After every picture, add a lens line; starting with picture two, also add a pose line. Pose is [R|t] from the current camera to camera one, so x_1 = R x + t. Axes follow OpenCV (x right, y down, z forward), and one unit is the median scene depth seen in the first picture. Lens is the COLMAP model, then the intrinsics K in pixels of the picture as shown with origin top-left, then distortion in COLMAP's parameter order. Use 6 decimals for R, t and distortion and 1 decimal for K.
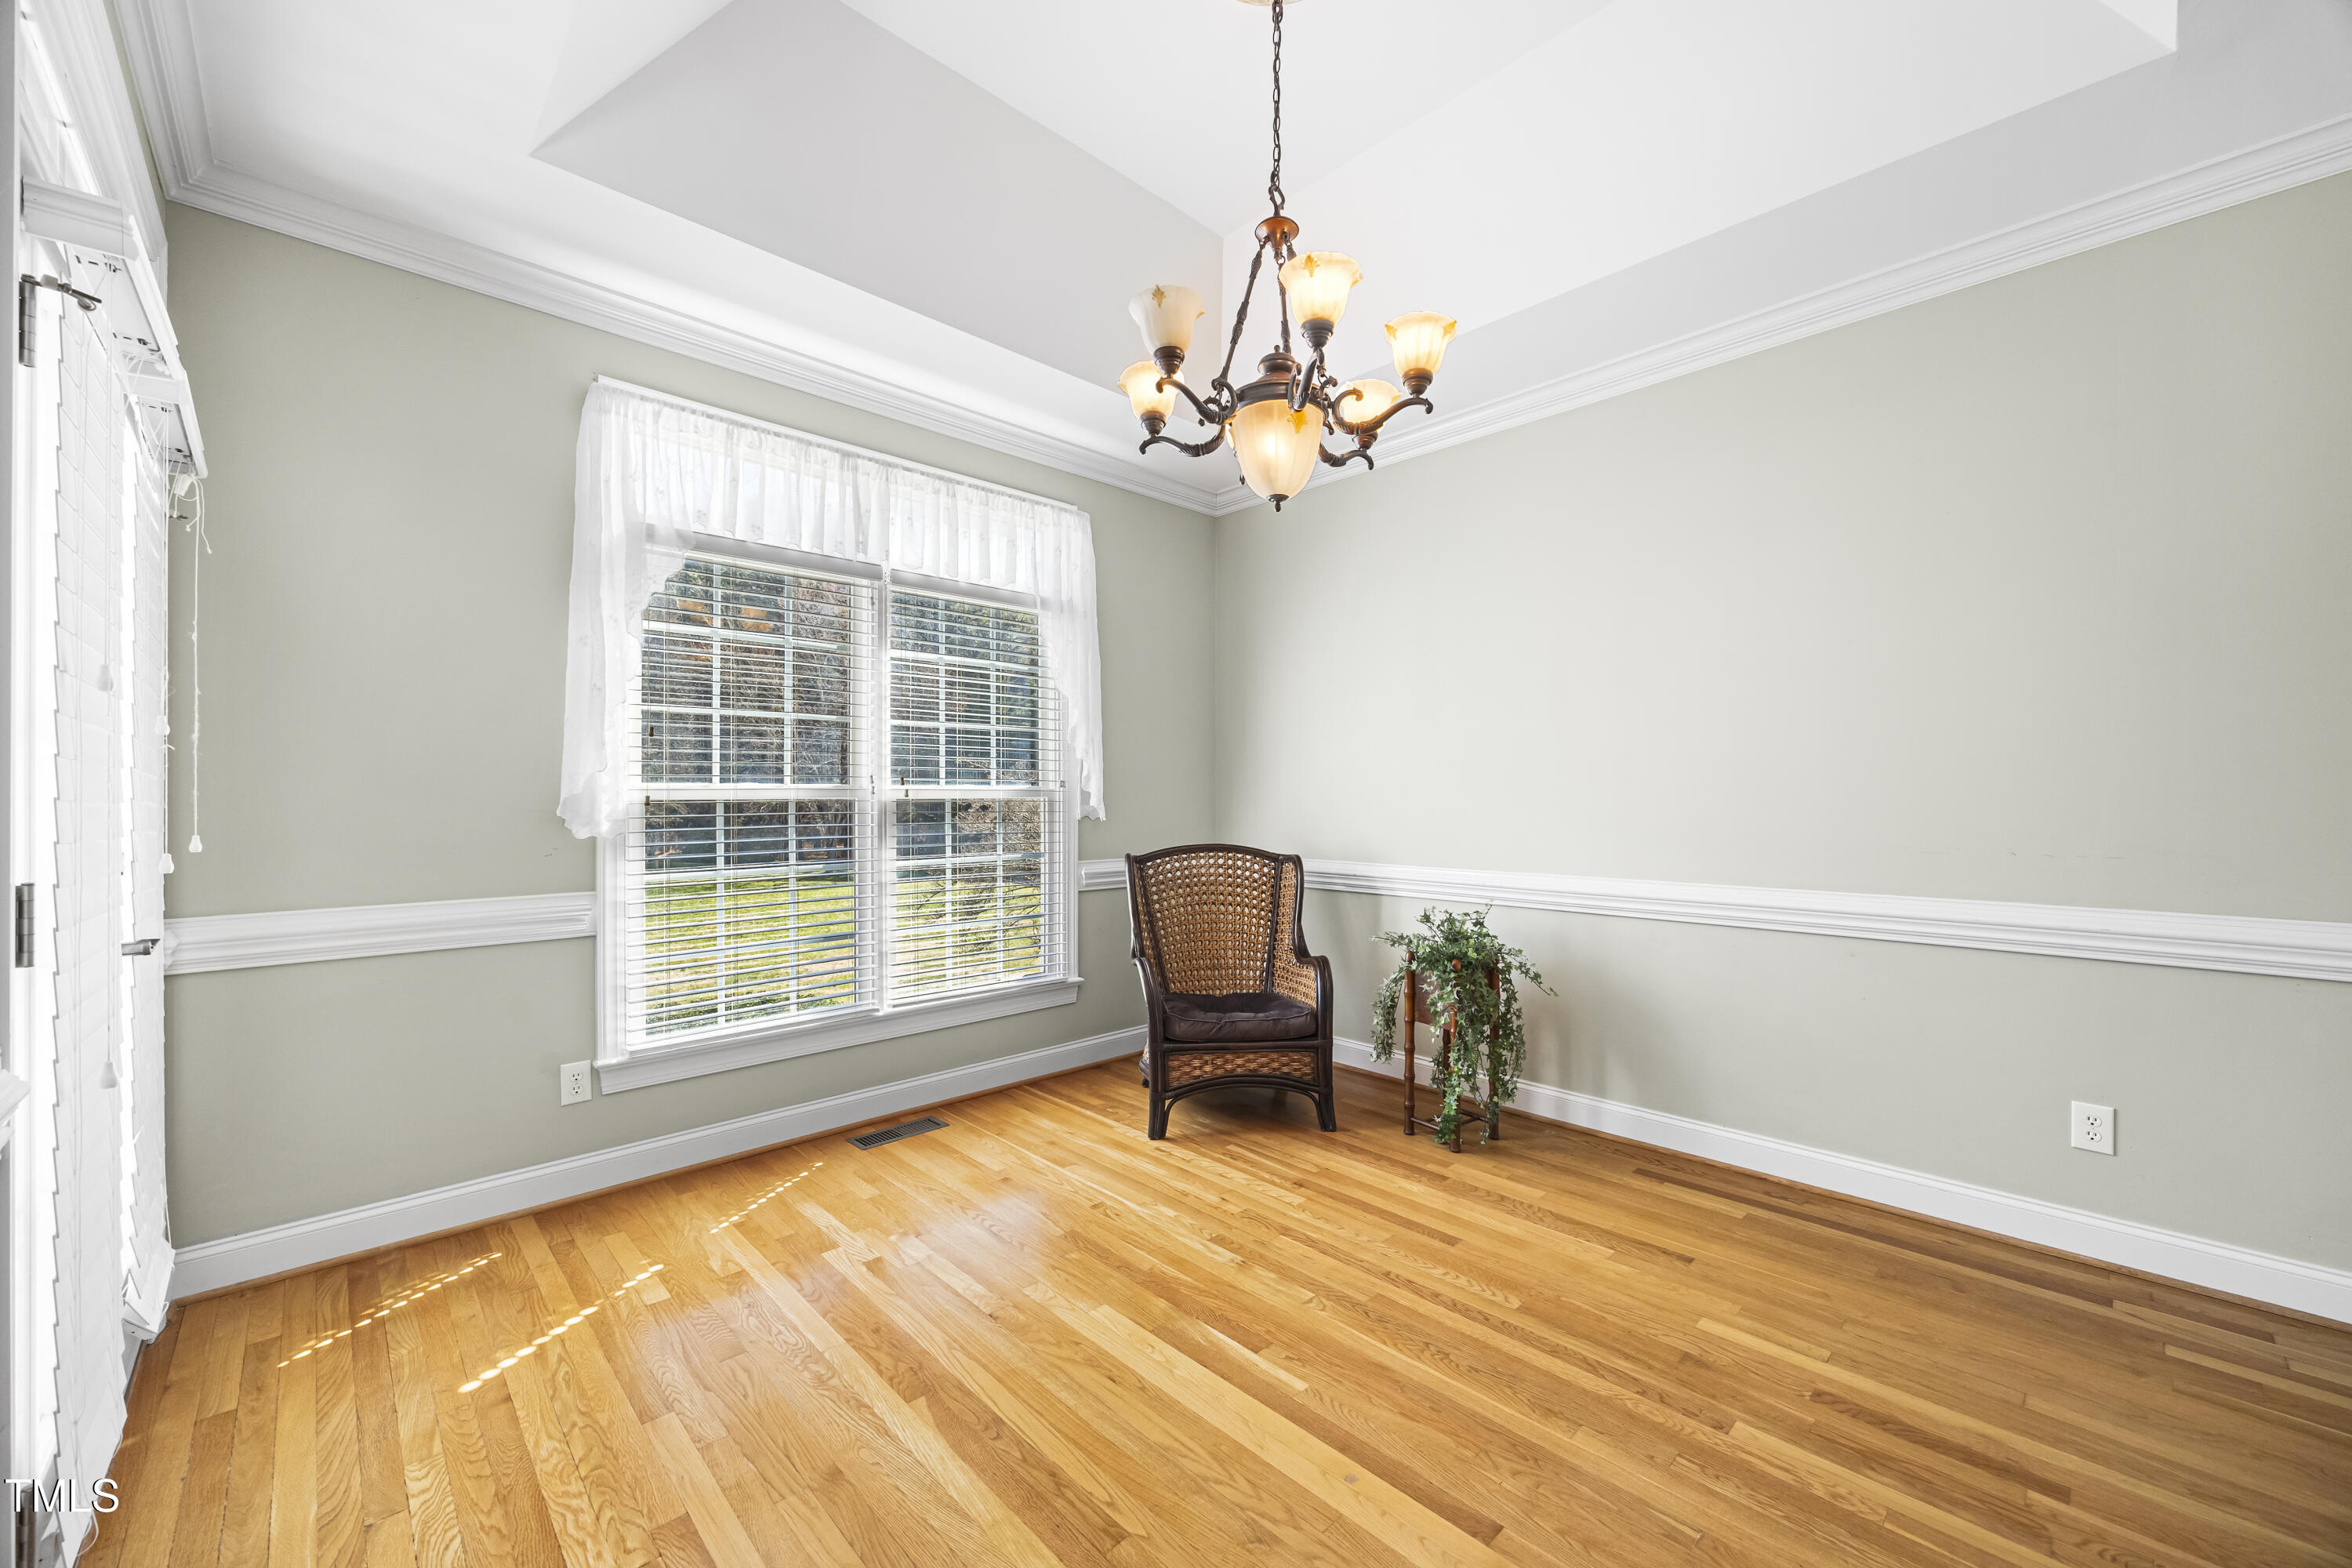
lens RADIAL K [[915.1, 0, 1177.6], [0, 915.1, 789.0], [0, 0, 1]] dist [-0.001068, -0.000160]
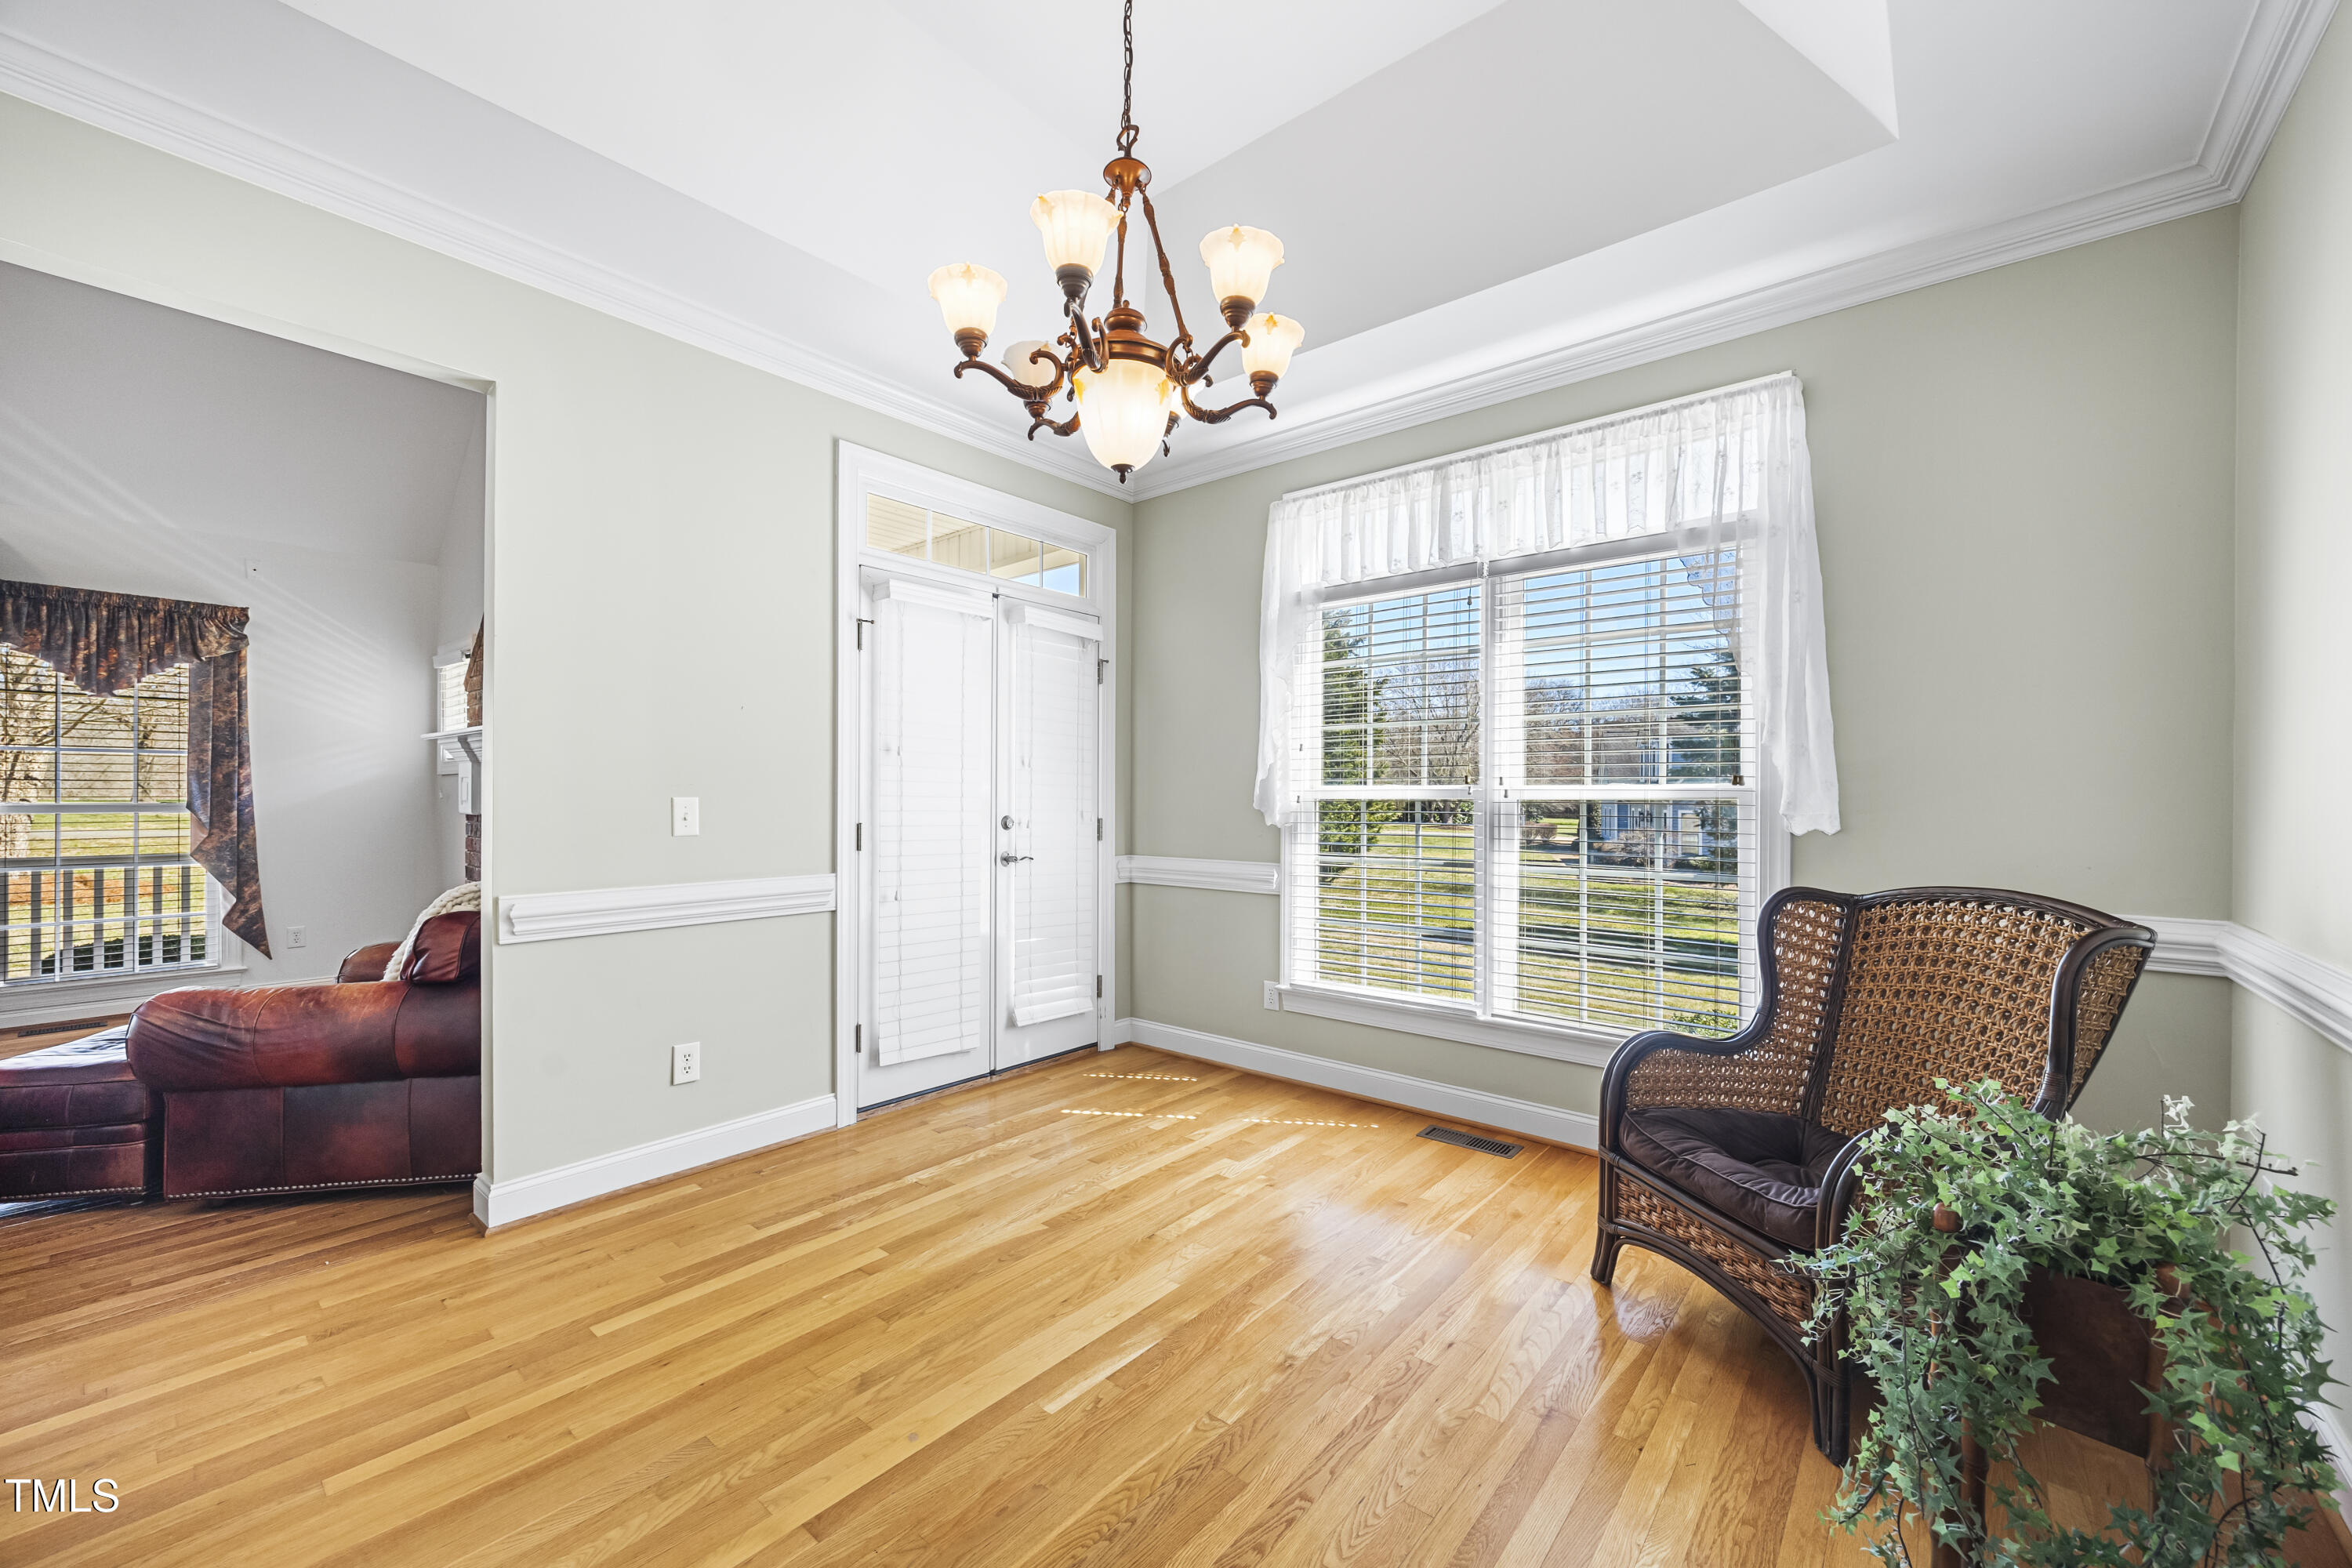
lens RADIAL K [[915.1, 0, 1186.6], [0, 915.1, 796.4], [0, 0, 1]] dist [-0.001068, -0.000160]
pose [[0.116441, 0.002999, -0.993193, 0.746382], [0.002658, 0.999991, 0.003331, 0.003696], [0.993194, -0.003027, 0.116432, 0.696231]]
